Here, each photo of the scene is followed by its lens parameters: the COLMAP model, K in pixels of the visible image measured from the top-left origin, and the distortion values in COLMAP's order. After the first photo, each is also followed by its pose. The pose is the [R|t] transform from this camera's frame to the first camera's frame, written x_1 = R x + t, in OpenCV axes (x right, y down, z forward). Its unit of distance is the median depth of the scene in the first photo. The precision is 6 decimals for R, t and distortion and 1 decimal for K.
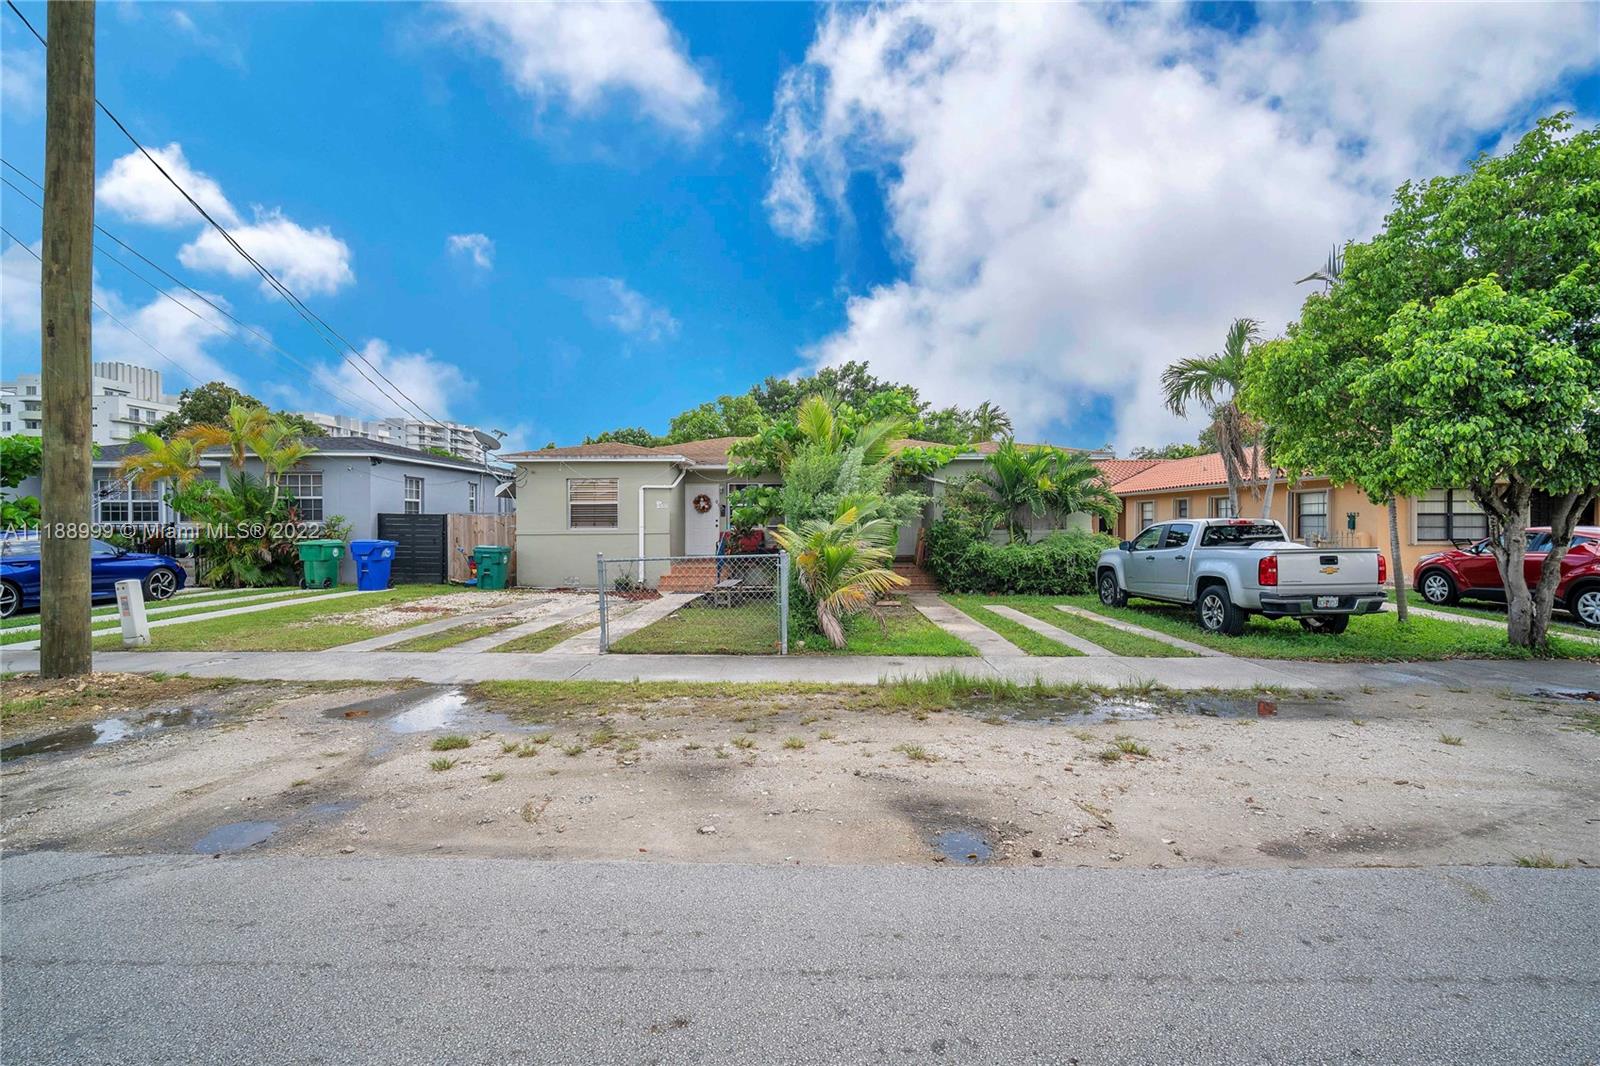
lens RADIAL K [[695.8, 0, 798.5], [0, 695.8, 535.4], [0, 0, 1]] dist [-0.014026, 0.002395]
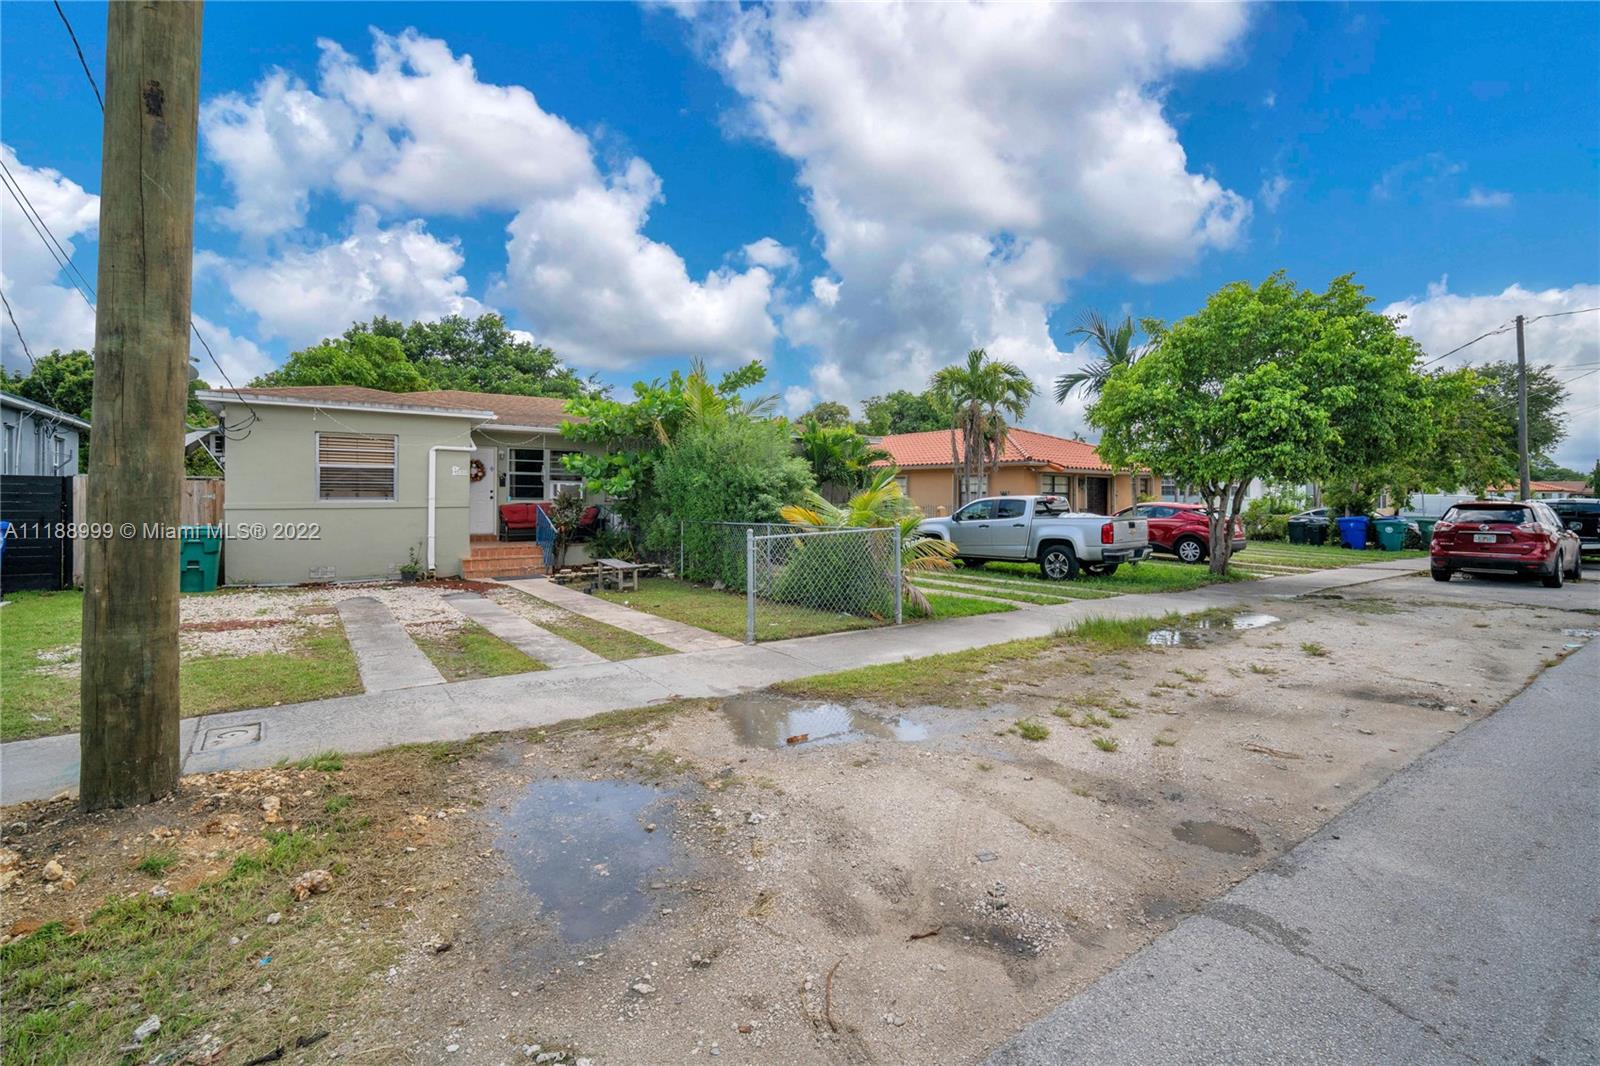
lens RADIAL K [[695.8, 0, 800.8], [0, 695.8, 518.0], [0, 0, 1]] dist [-0.014026, 0.002395]
pose [[0.798375, -0.009892, 0.602079, -0.402519], [0.001764, 0.999899, 0.014089, -0.000935], [-0.602158, -0.010186, 0.798312, 0.135215]]
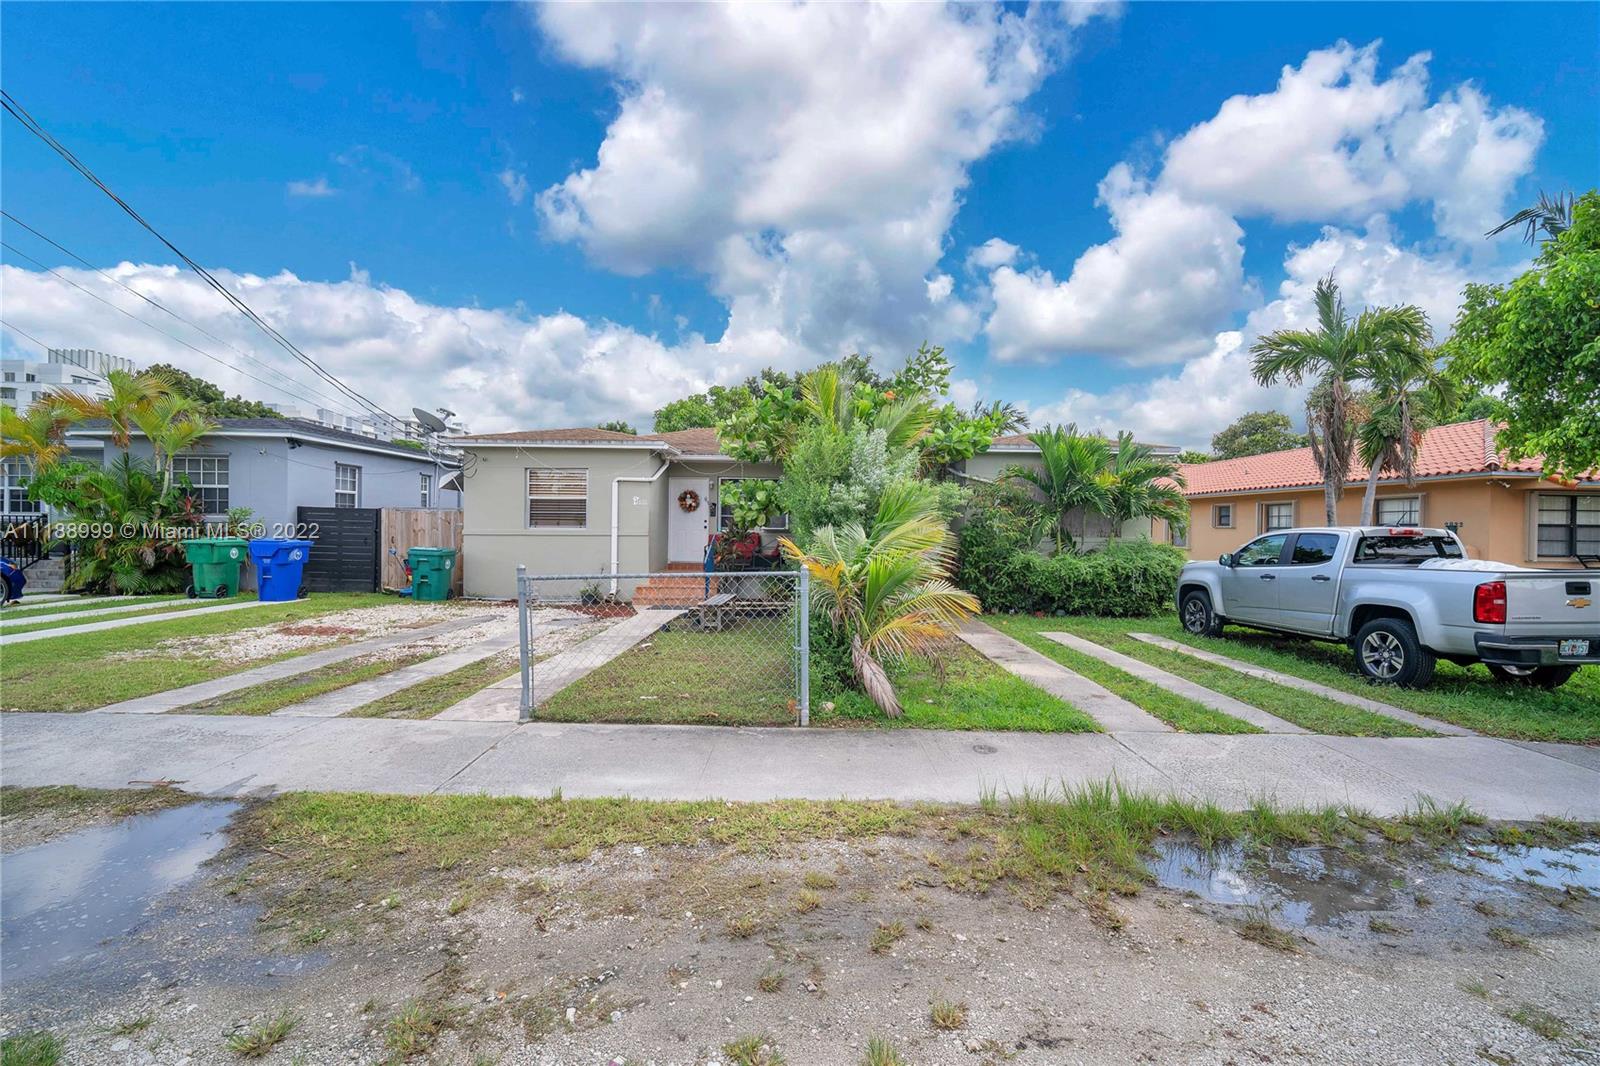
lens RADIAL K [[695.8, 0, 800.6], [0, 695.8, 536.2], [0, 0, 1]] dist [-0.014026, 0.002395]
pose [[0.999743, 0.014090, 0.017762, -0.019869], [-0.014031, 0.999896, -0.003447, -0.001983], [-0.017809, 0.003197, 0.999836, 0.181293]]
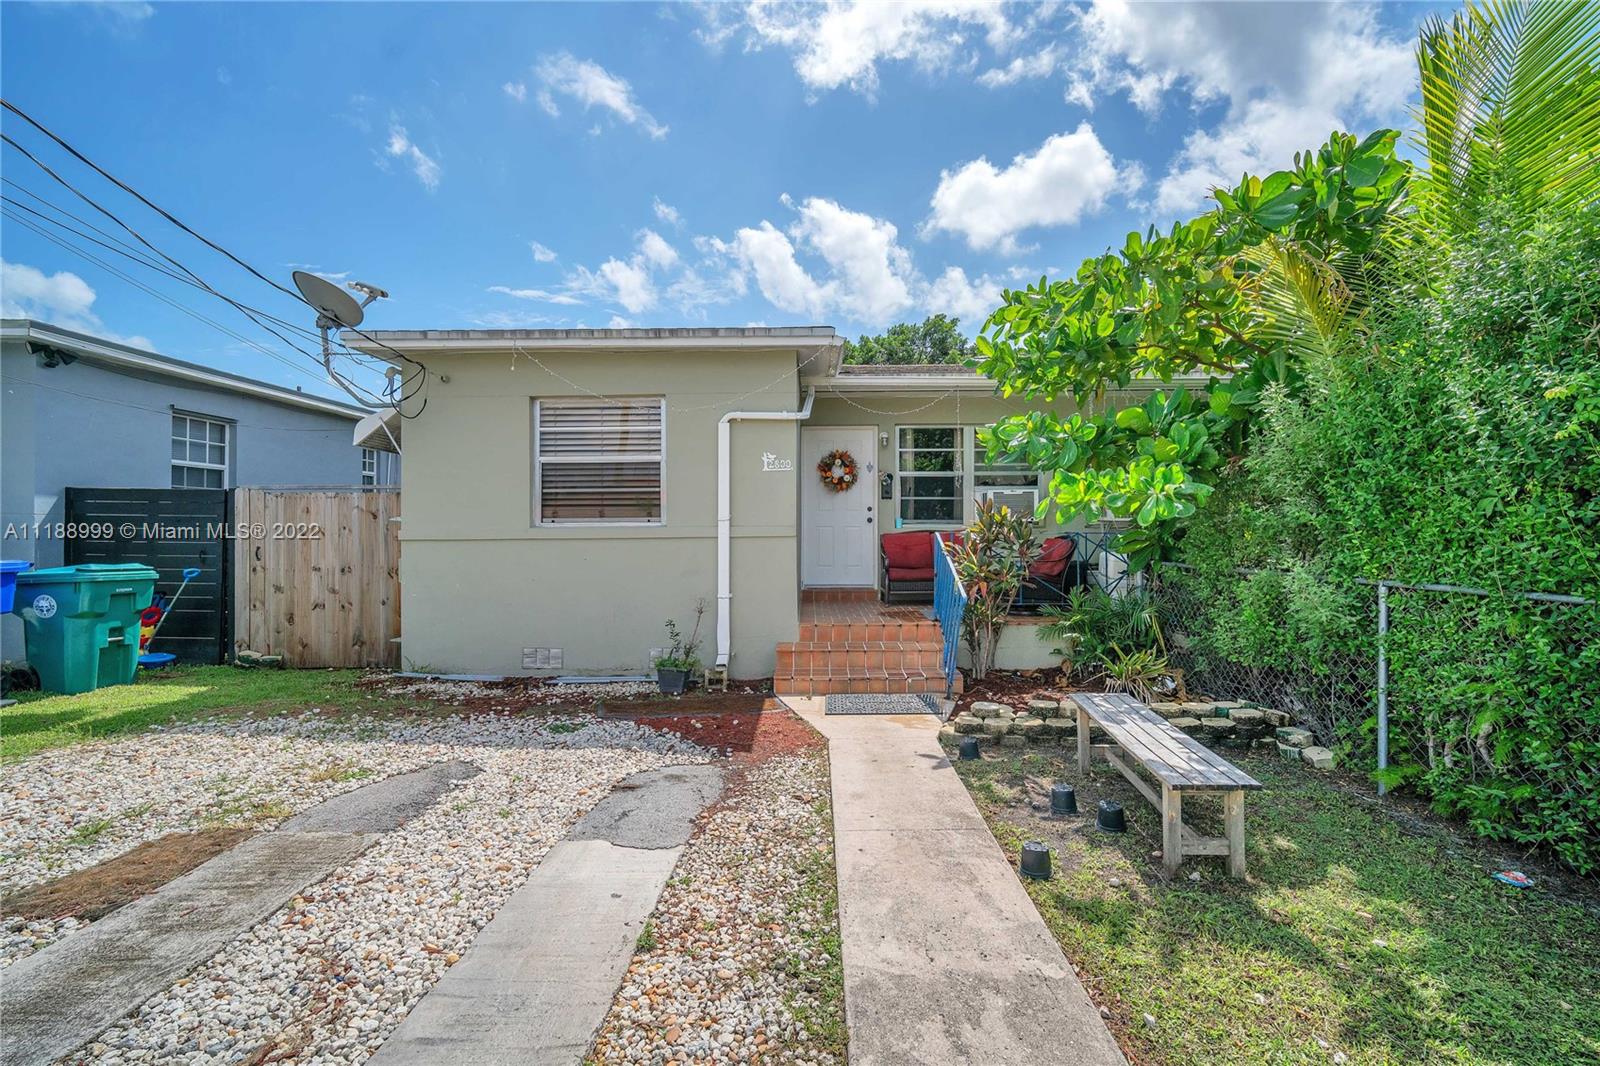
lens RADIAL K [[695.8, 0, 805.7], [0, 695.8, 531.2], [0, 0, 1]] dist [-0.014026, 0.002395]
pose [[0.999966, -0.000931, 0.008169, -0.202507], [0.001050, 0.999892, -0.014659, -0.000258], [-0.008154, 0.014667, 0.999859, 0.677325]]
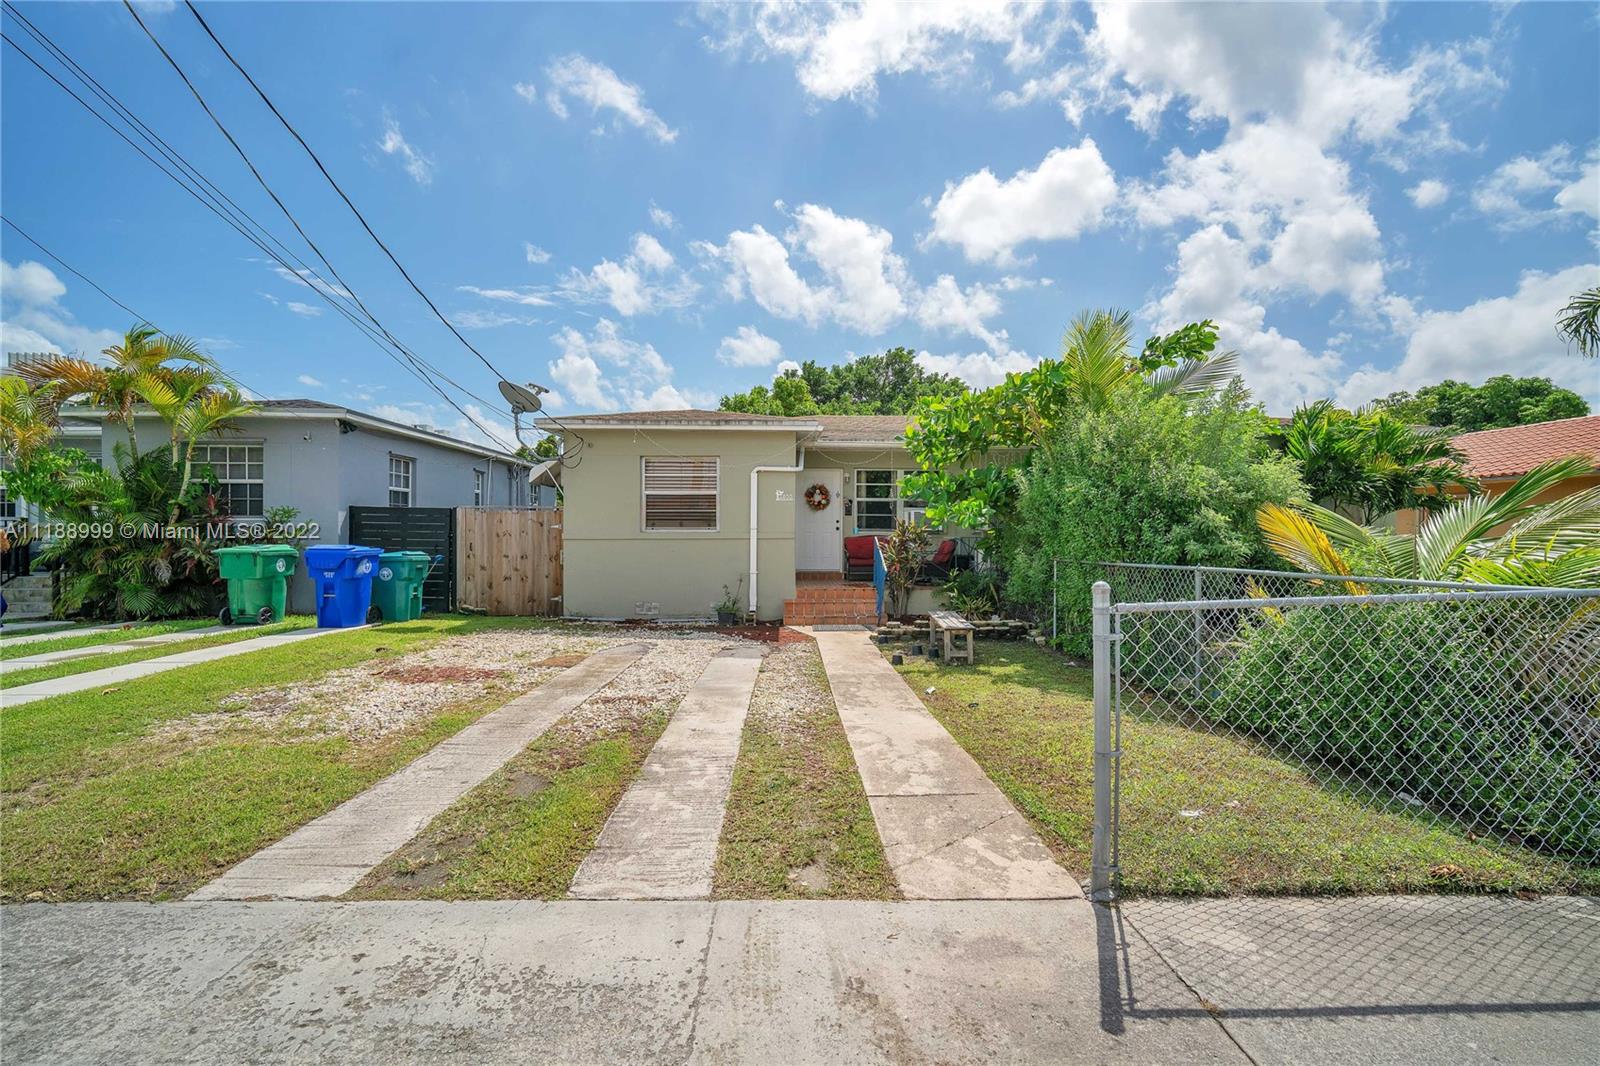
lens RADIAL K [[695.8, 0, 802.2], [0, 695.8, 539.7], [0, 0, 1]] dist [-0.014026, 0.002395]
pose [[0.998913, 0.005425, 0.046292, -0.231684], [-0.005046, 0.999953, -0.008293, 0.004134], [-0.046334, 0.008051, 0.998894, 0.360178]]
